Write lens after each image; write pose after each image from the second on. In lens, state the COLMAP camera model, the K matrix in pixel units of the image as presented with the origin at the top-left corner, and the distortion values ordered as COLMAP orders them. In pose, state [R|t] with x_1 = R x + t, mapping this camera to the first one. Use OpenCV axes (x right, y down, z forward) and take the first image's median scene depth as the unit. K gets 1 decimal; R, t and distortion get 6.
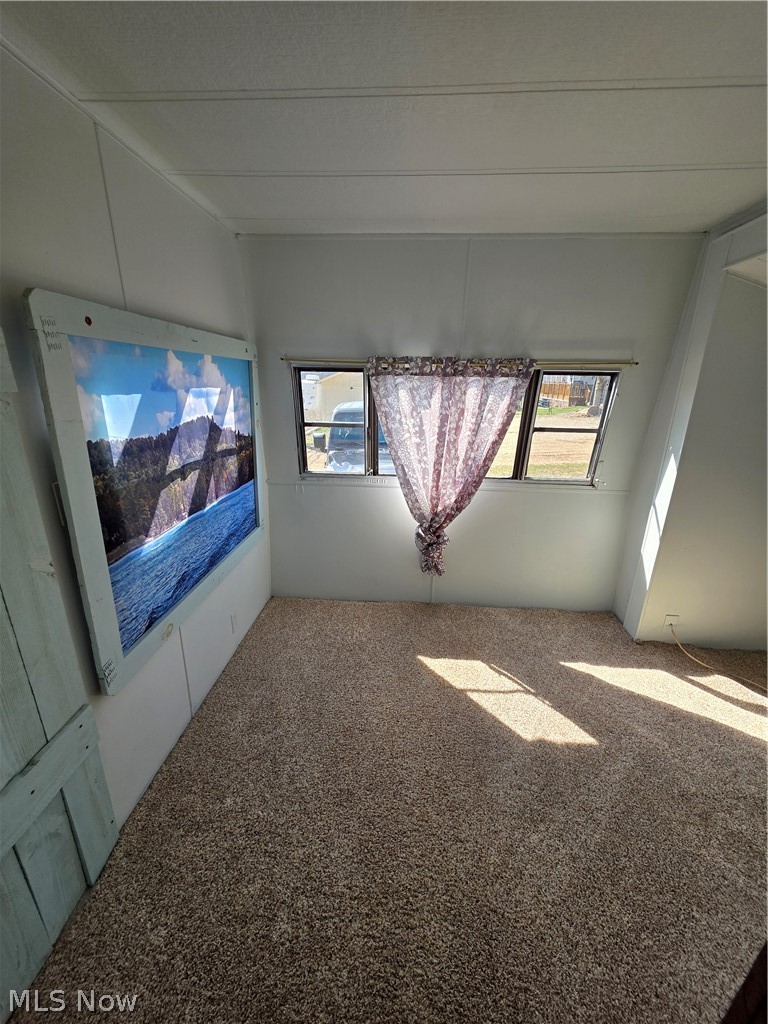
lens RADIAL K [[408.3, 0, 385.9], [0, 408.3, 515.2], [0, 0, 1]] dist [-0.001671, 0.001025]
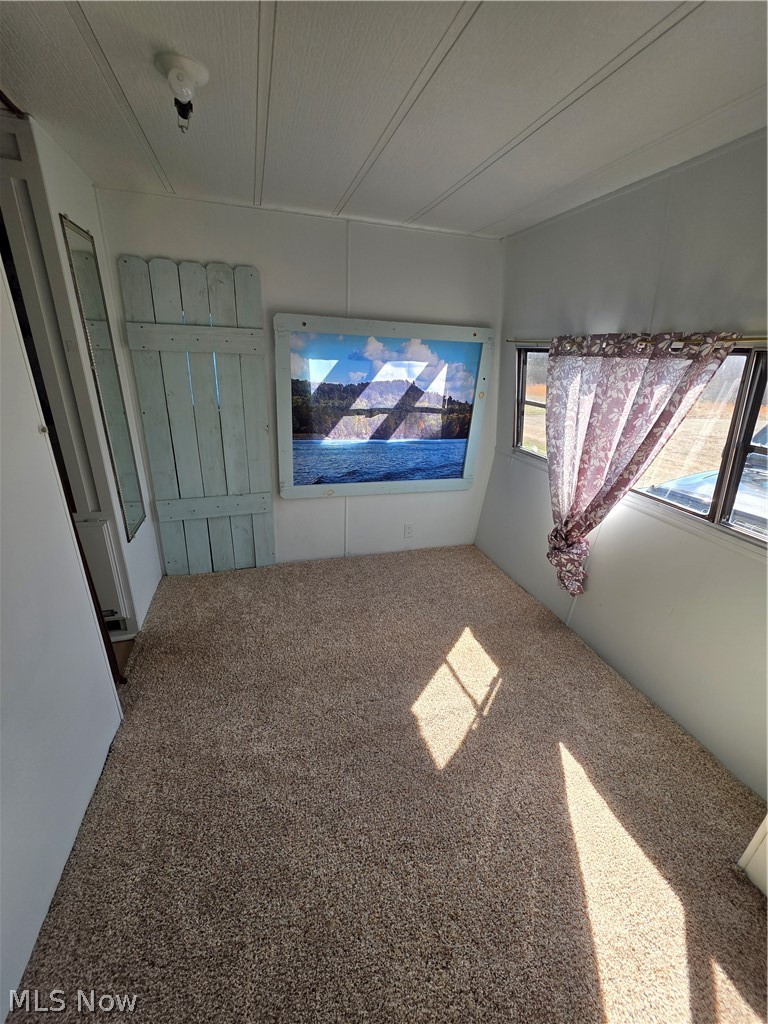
lens RADIAL K [[408.3, 0, 380.0], [0, 408.3, 514.2], [0, 0, 1]] dist [-0.001671, 0.001025]
pose [[0.351263, 0.344730, -0.870503, 1.051056], [-0.327358, 0.916288, 0.230767, -0.111782], [0.877184, 0.203906, 0.434708, 0.381974]]
